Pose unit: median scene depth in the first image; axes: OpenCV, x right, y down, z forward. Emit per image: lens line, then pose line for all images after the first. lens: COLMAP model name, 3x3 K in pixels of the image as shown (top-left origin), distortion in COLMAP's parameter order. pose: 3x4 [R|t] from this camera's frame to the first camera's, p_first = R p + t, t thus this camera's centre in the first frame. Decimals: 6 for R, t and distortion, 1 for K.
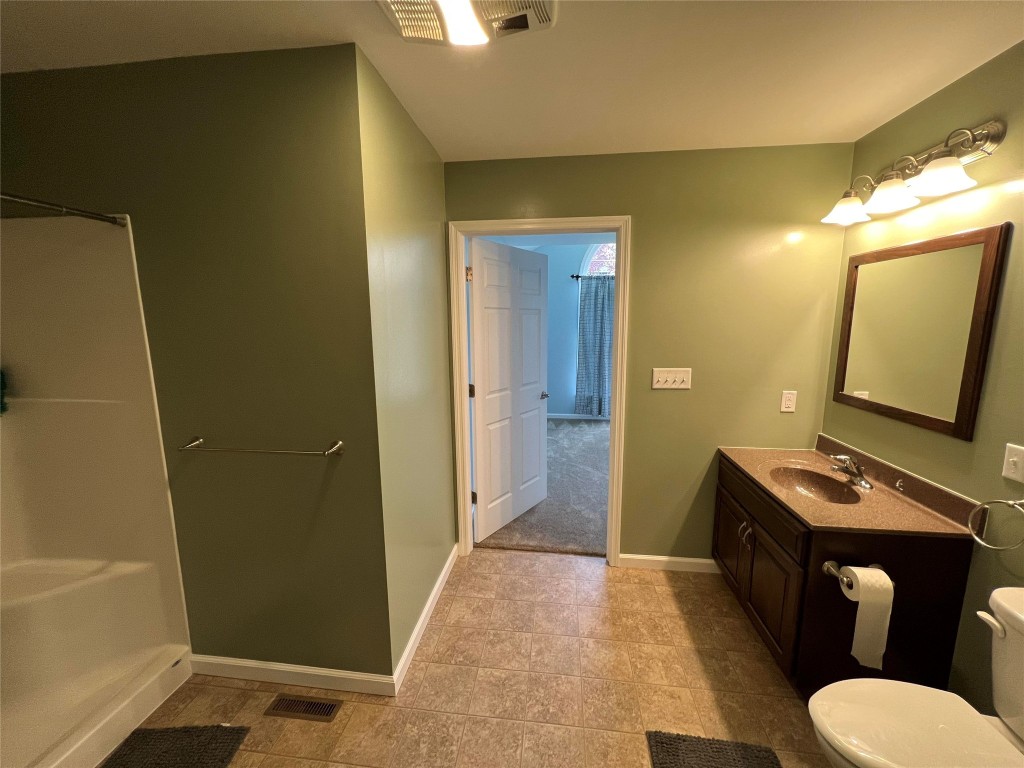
lens RADIAL K [[409.9, 0, 512.9], [0, 409.9, 385.3], [0, 0, 1]] dist [-0.000322, 0.000115]
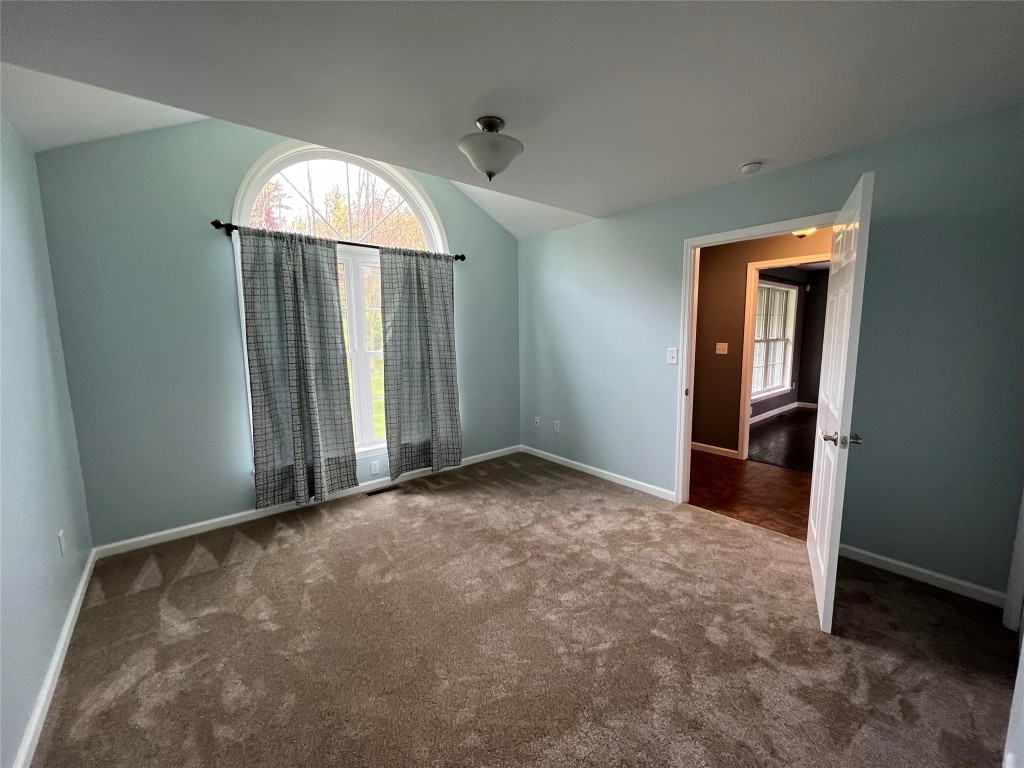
lens RADIAL K [[409.9, 0, 512.9], [0, 409.9, 385.3], [0, 0, 1]] dist [-0.000322, 0.000115]
pose [[0.682785, -0.095119, 0.724401, 0.051295], [0.122248, 0.992385, 0.015081, -0.124518], [-0.720319, 0.078260, 0.689214, 1.123524]]
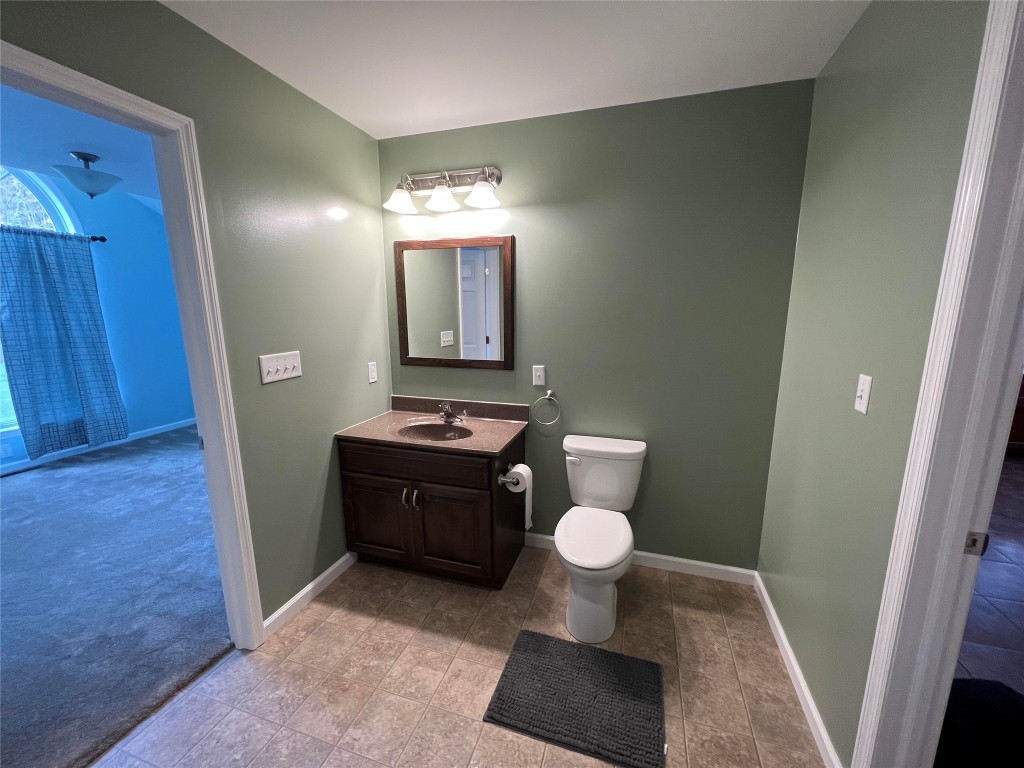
lens RADIAL K [[409.9, 0, 512.9], [0, 409.9, 385.3], [0, 0, 1]] dist [-0.000322, 0.000115]
pose [[0.184623, -0.178259, 0.966508, -0.290061], [0.155244, 0.976357, 0.150421, -0.030426], [-0.970471, 0.122274, 0.207932, 0.417025]]
